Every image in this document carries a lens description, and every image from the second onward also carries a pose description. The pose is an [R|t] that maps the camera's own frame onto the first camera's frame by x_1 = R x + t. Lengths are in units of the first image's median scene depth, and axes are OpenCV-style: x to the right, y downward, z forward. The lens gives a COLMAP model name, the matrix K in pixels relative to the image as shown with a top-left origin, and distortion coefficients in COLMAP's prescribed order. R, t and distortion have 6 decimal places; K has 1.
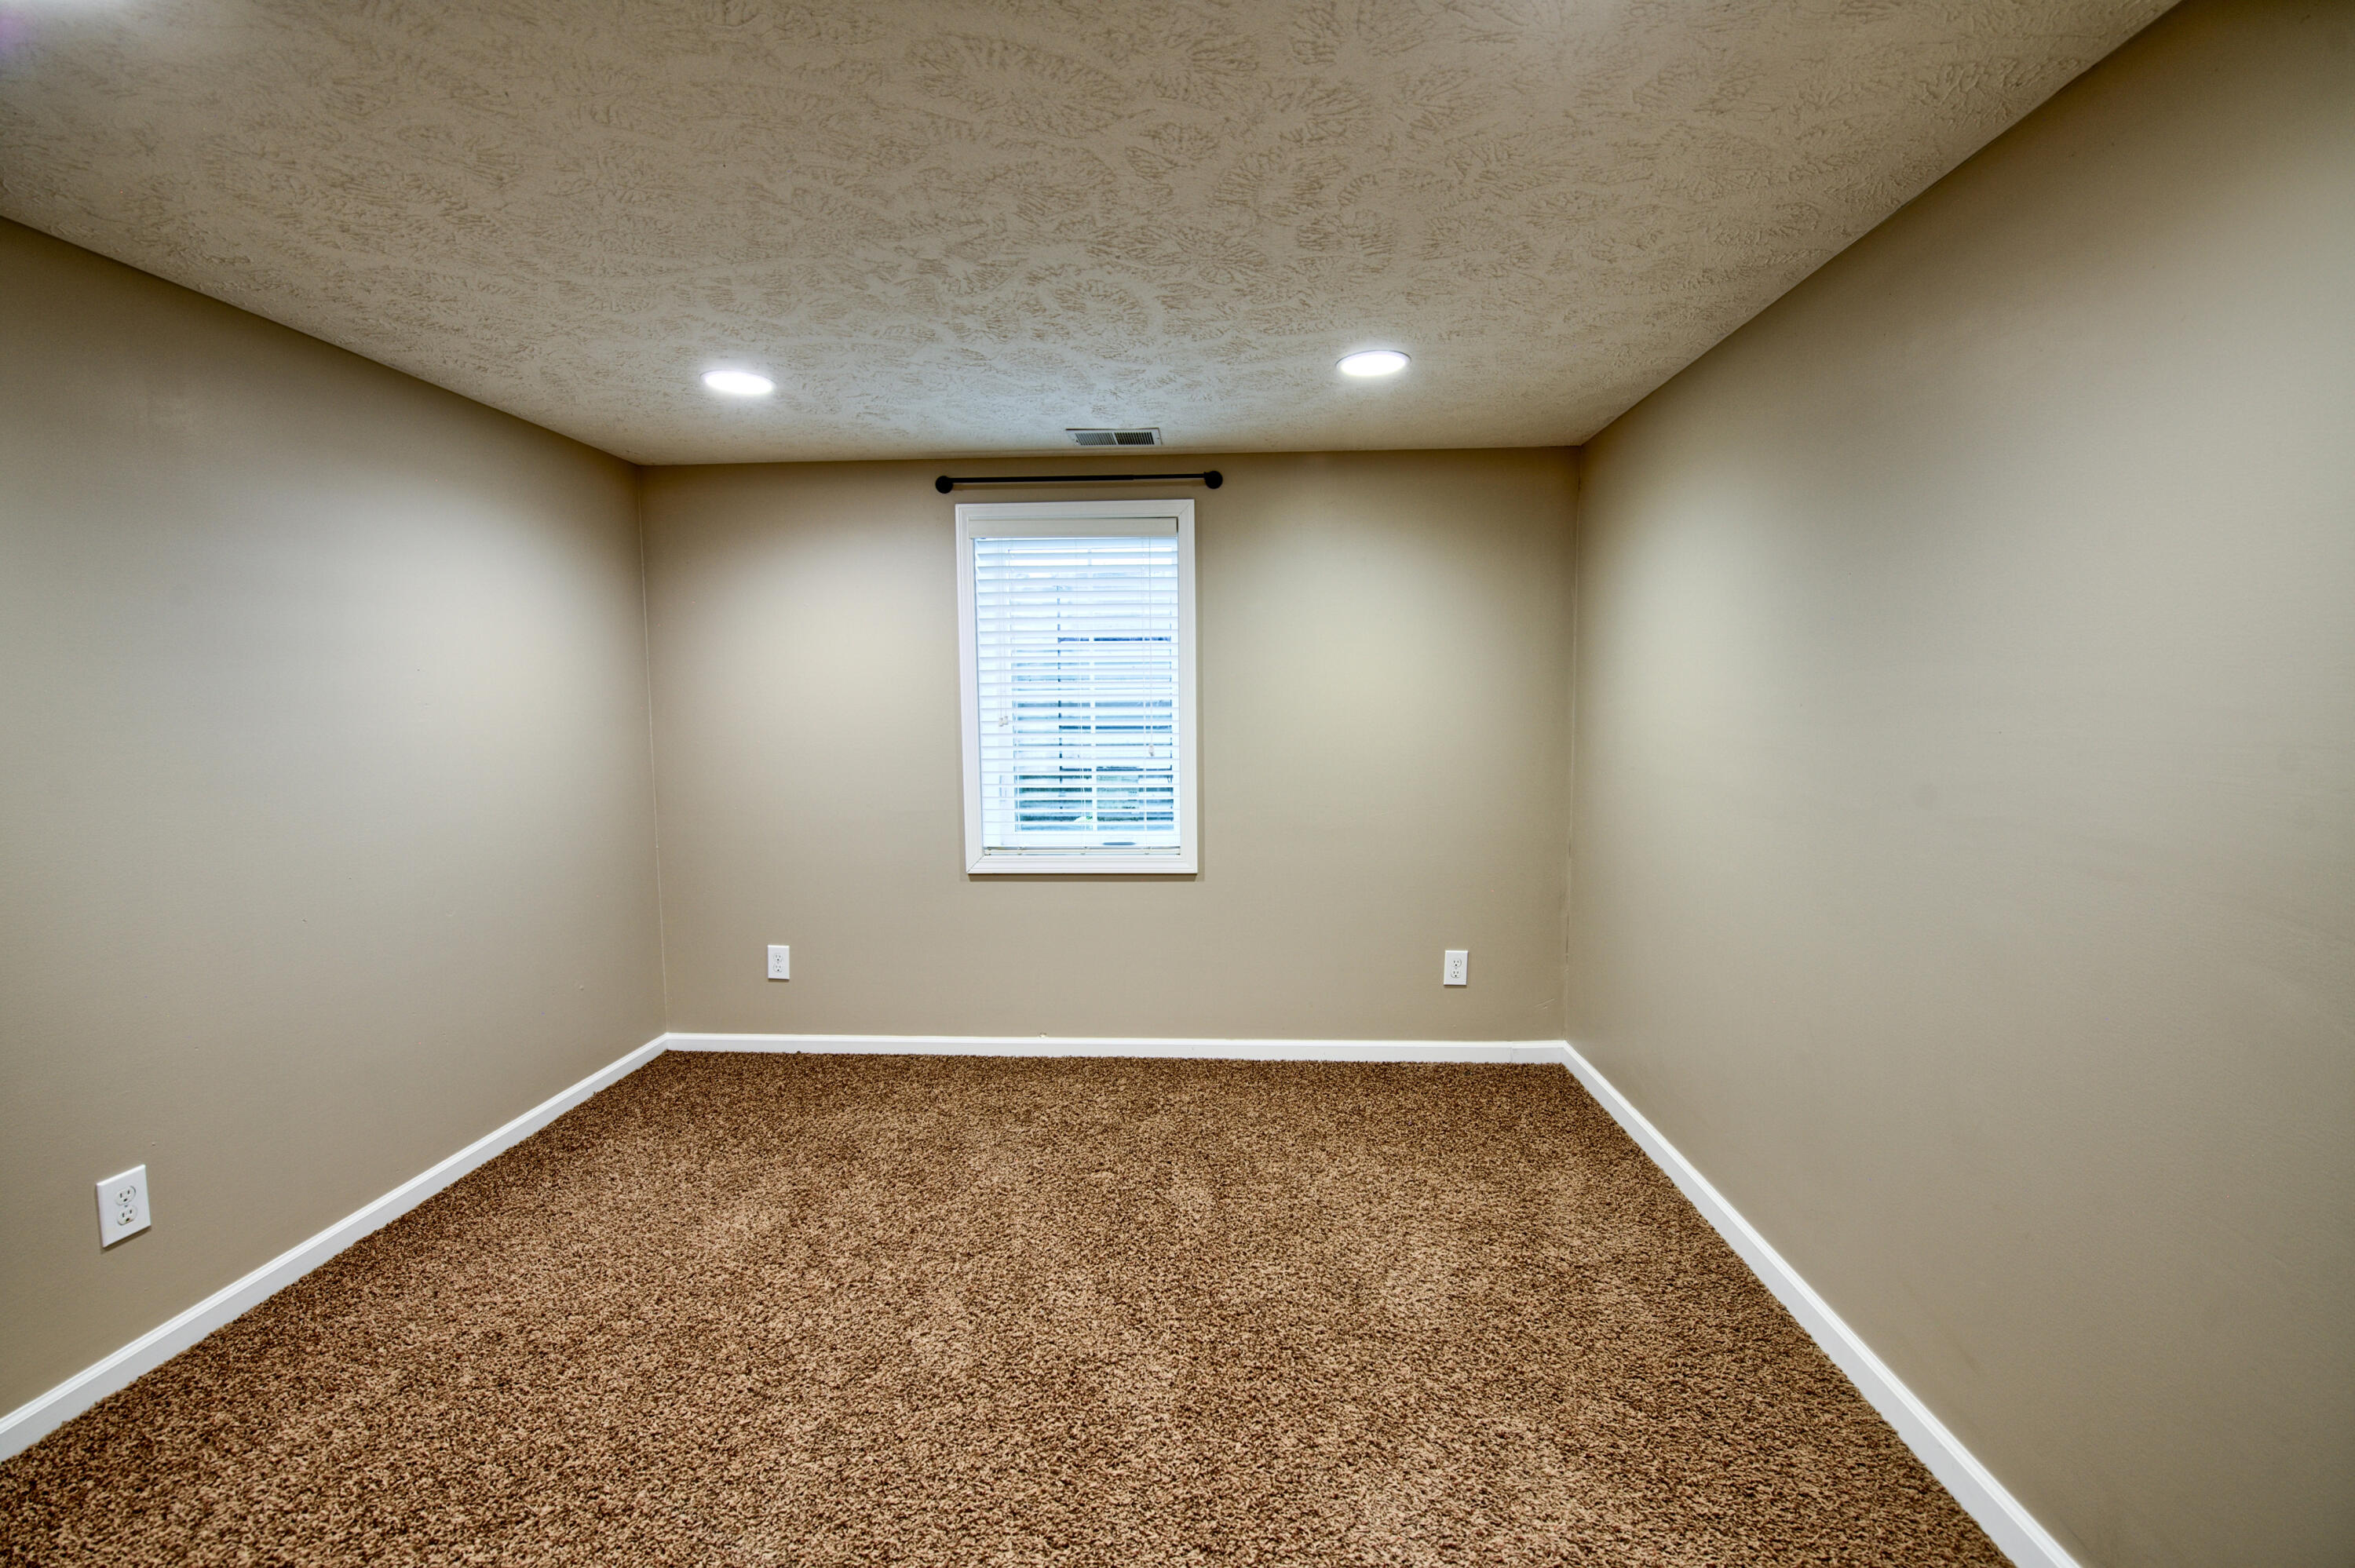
lens RADIAL K [[936.0, 0, 1173.7], [0, 936.0, 774.9], [0, 0, 1]] dist [-0.016824, -0.001153]
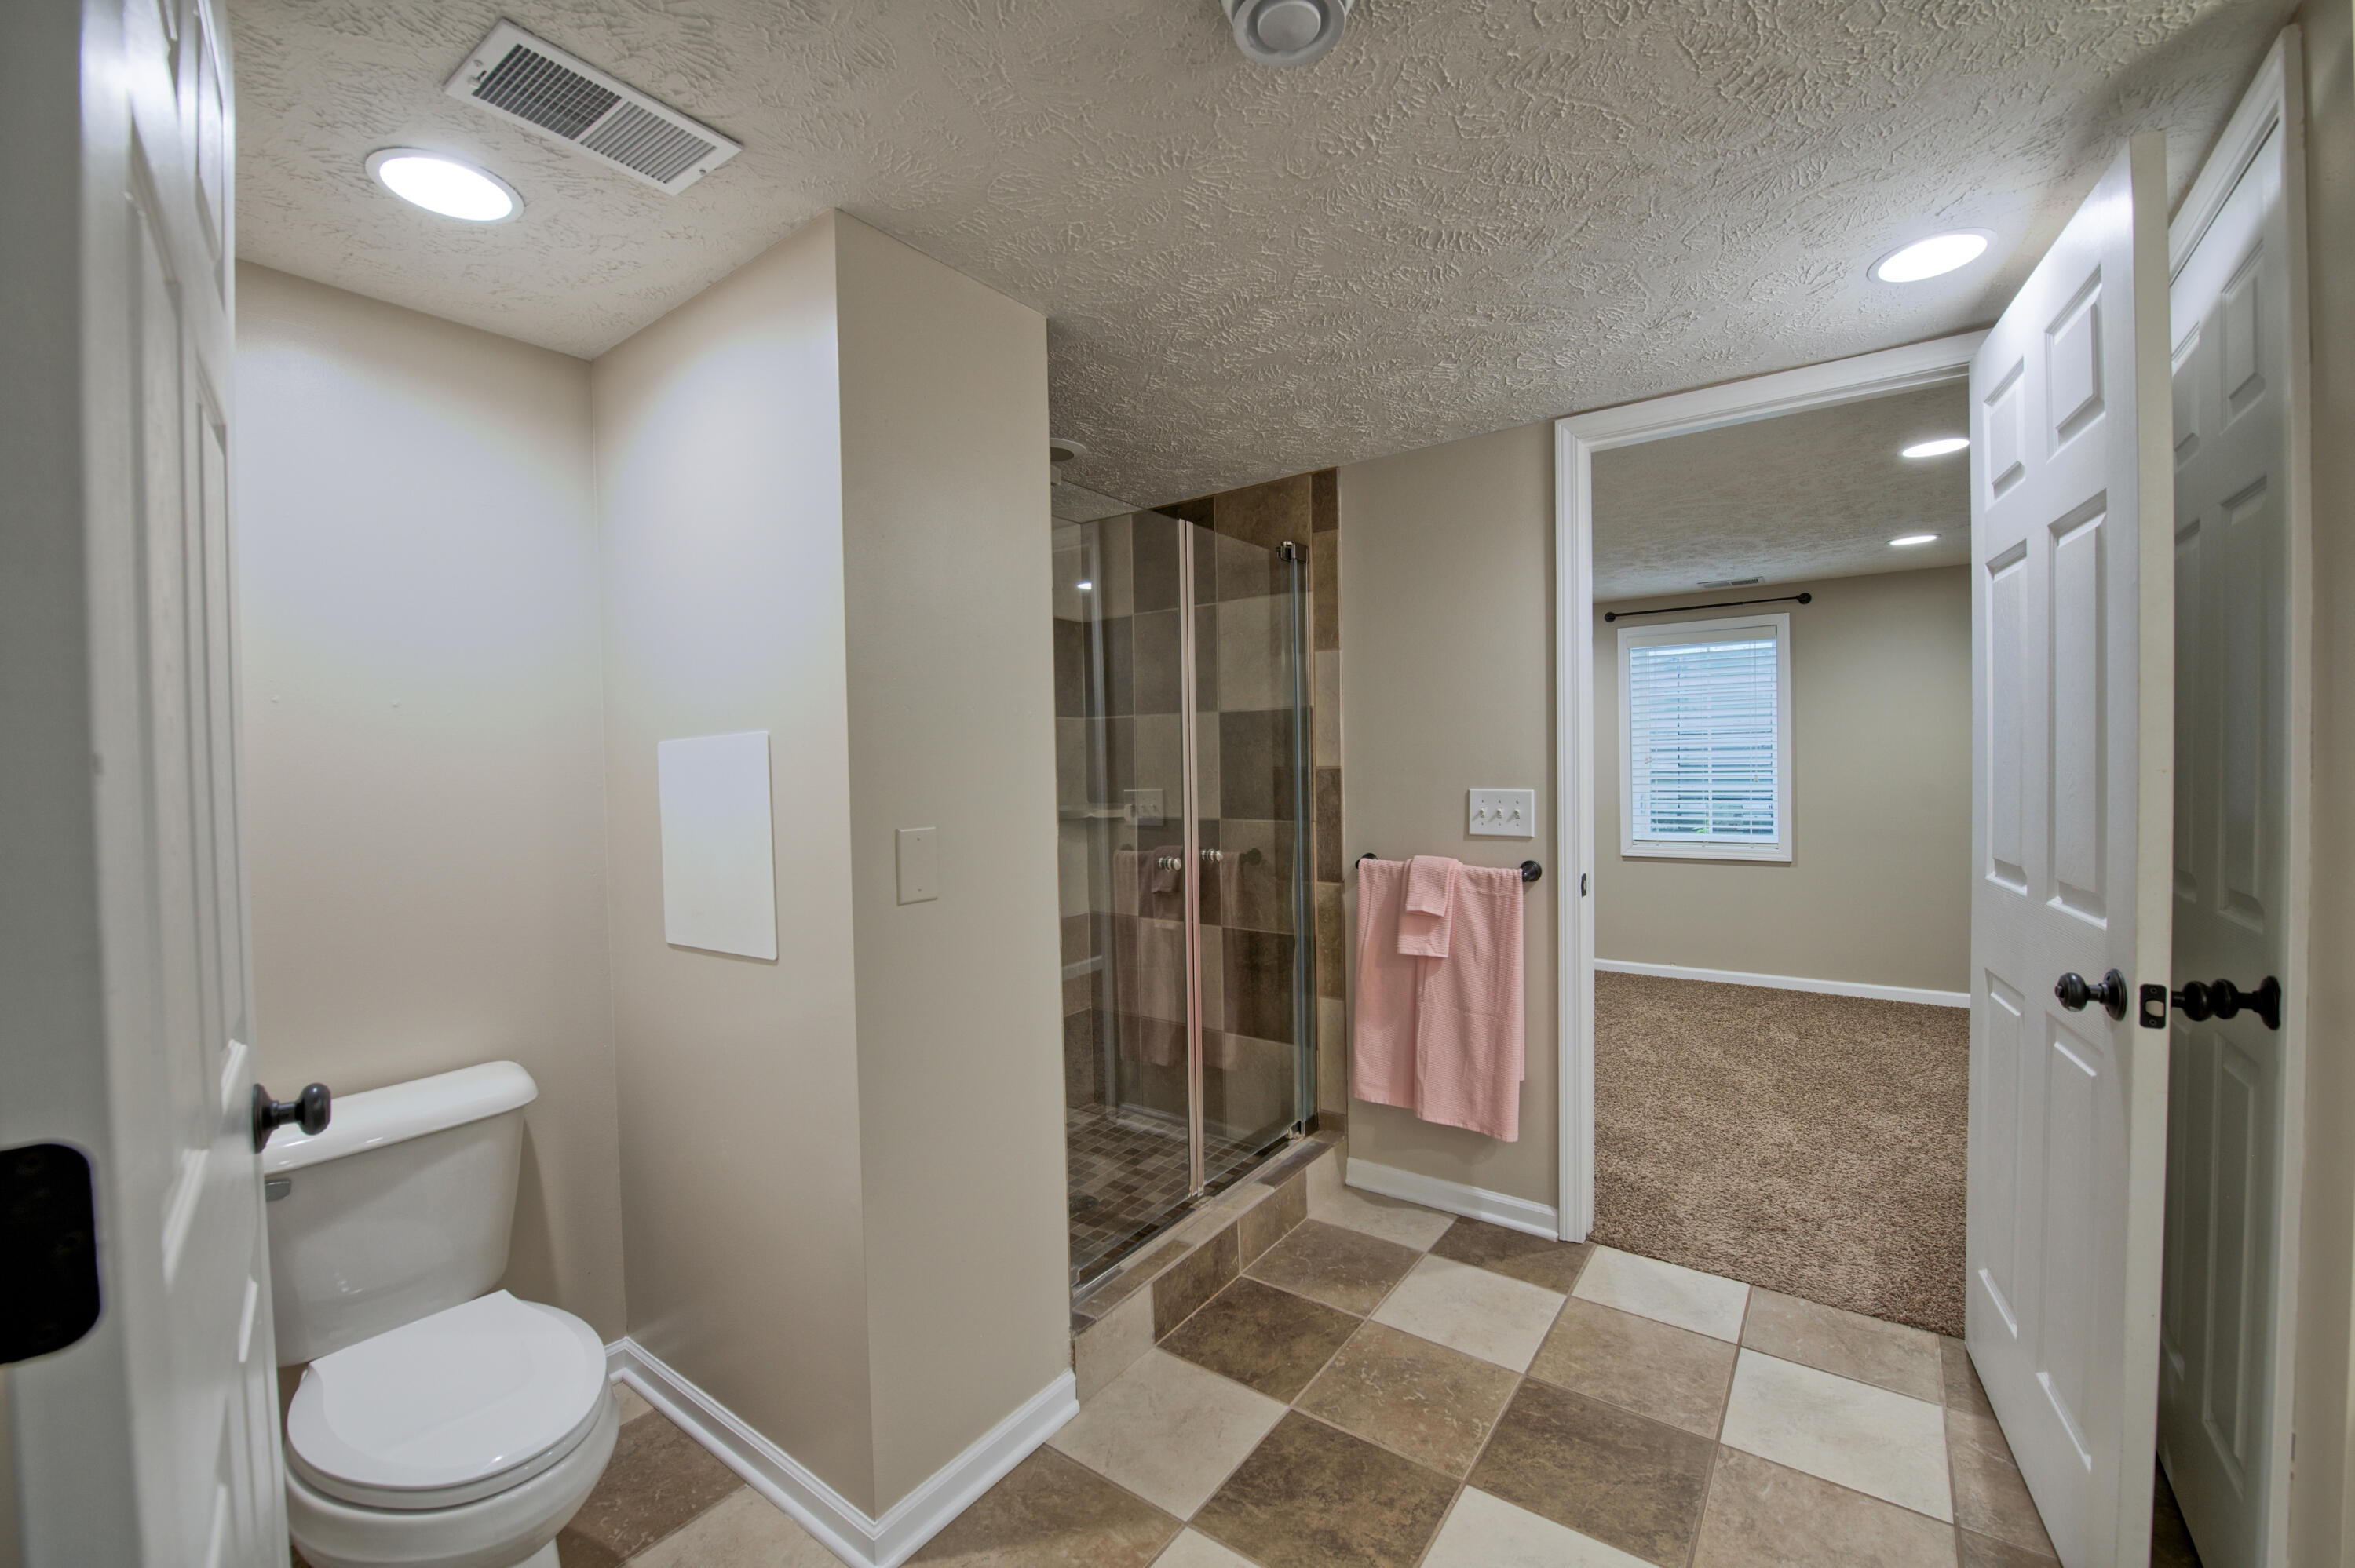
lens RADIAL K [[936.0, 0, 1169.8], [0, 936.0, 783.2], [0, 0, 1]] dist [-0.016824, -0.001153]
pose [[0.837150, 0.002070, -0.546969, 0.004819], [-0.026479, 0.998974, -0.036747, 0.062004], [0.546332, 0.045247, 0.836346, -0.777543]]
